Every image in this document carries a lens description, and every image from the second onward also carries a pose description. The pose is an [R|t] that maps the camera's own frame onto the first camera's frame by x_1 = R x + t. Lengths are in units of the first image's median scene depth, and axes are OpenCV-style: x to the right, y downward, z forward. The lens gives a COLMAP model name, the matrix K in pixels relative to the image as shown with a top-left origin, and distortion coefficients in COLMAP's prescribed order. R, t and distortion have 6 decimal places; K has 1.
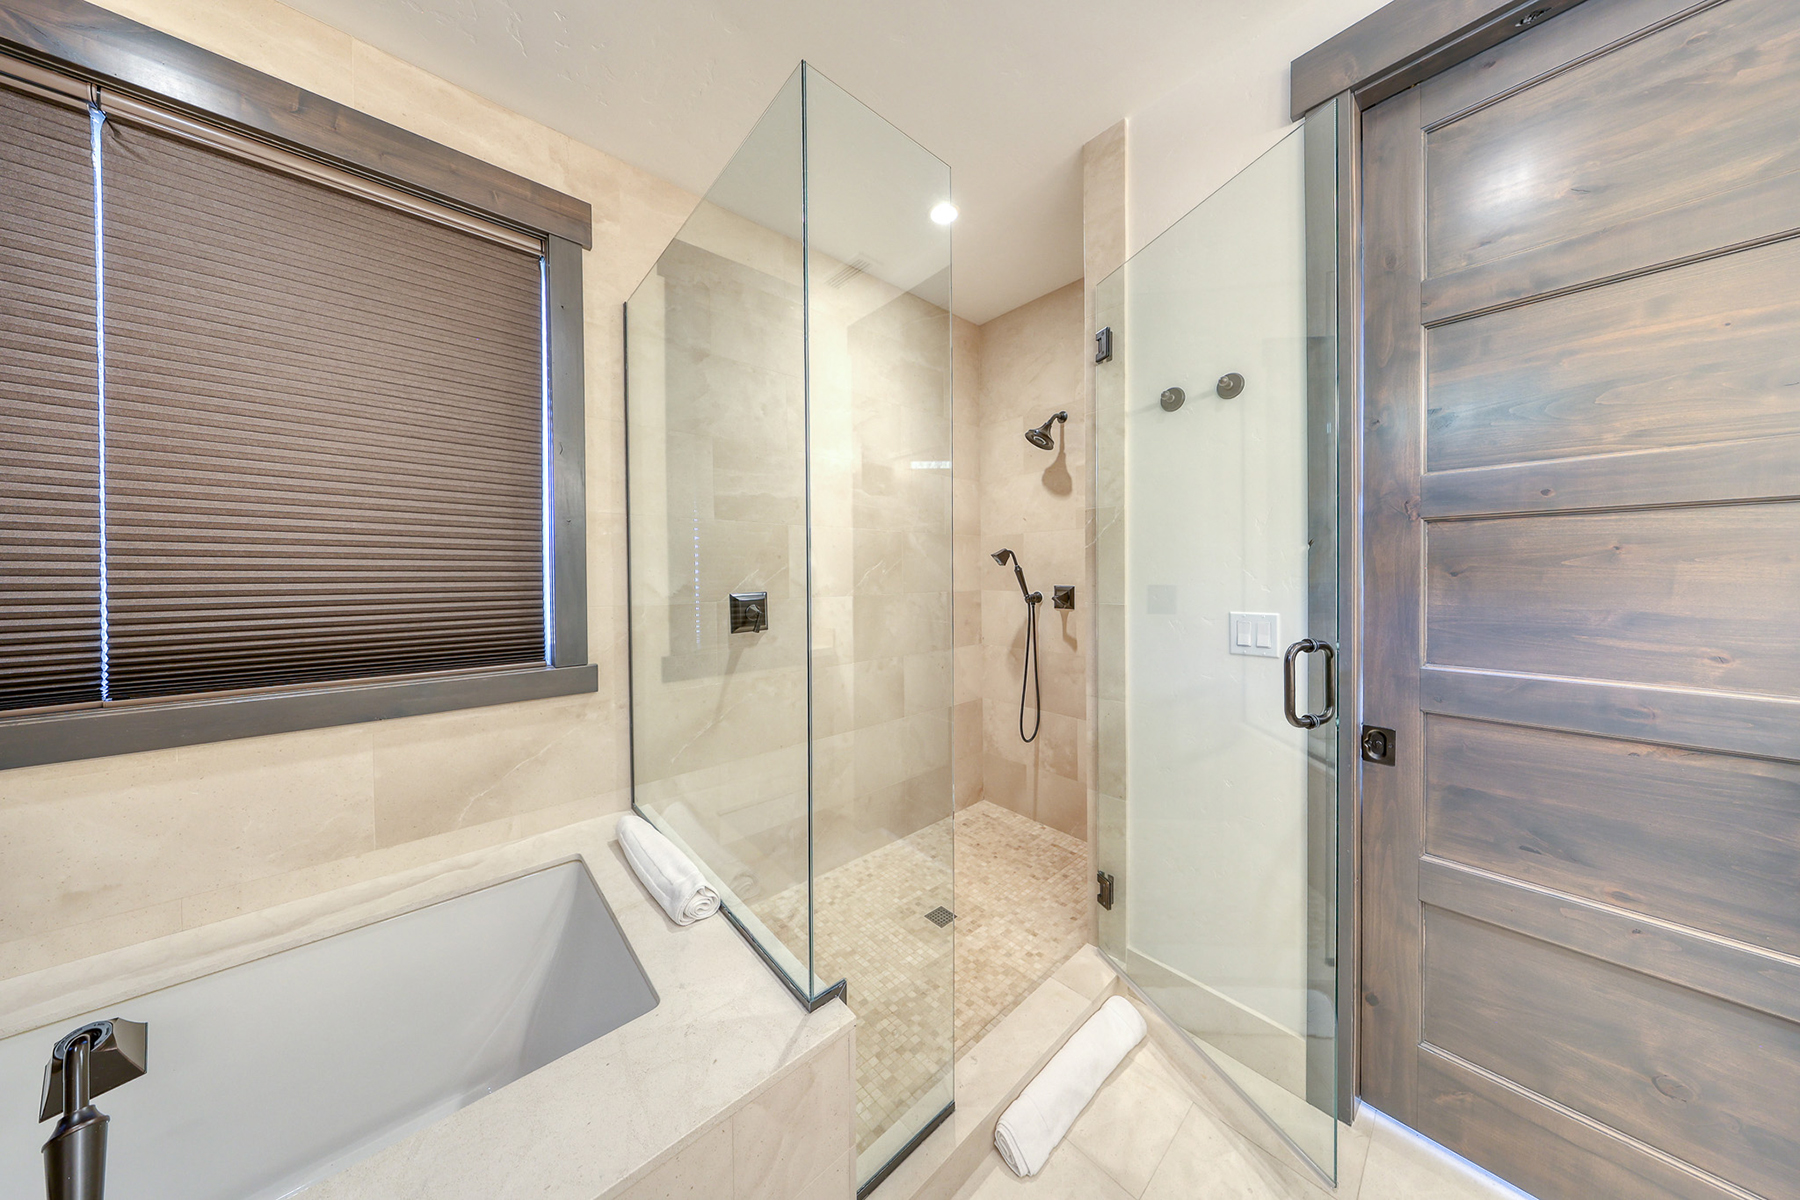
lens RADIAL K [[521.4, 0, 915.6], [0, 521.4, 584.8], [0, 0, 1]] dist [-0.003496, 0.000253]
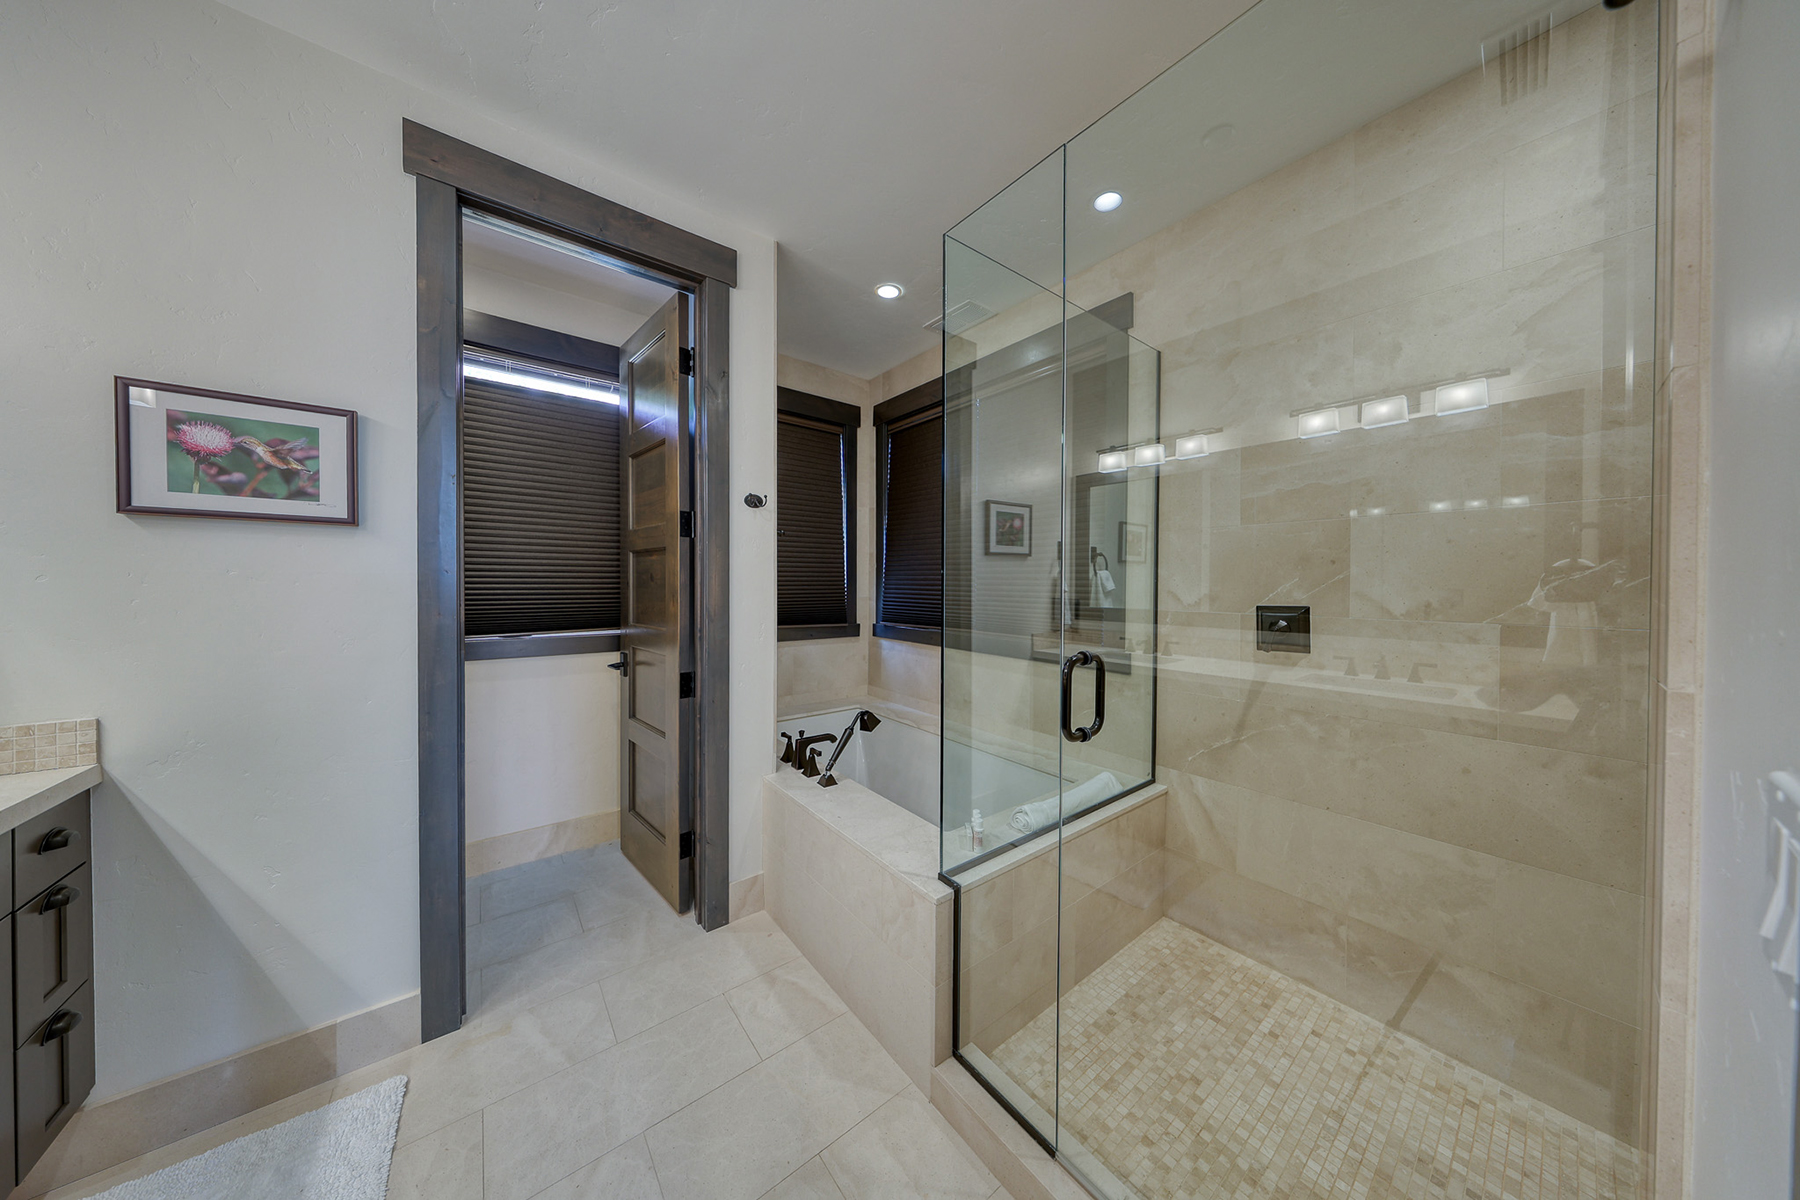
lens RADIAL K [[521.4, 0, 902.2], [0, 521.4, 591.0], [0, 0, 1]] dist [-0.003496, 0.000253]
pose [[-0.060980, 0.027988, -0.997747, 0.715250], [-0.017994, 0.999414, 0.029134, -0.028092], [0.997977, 0.019730, -0.060441, 0.543967]]
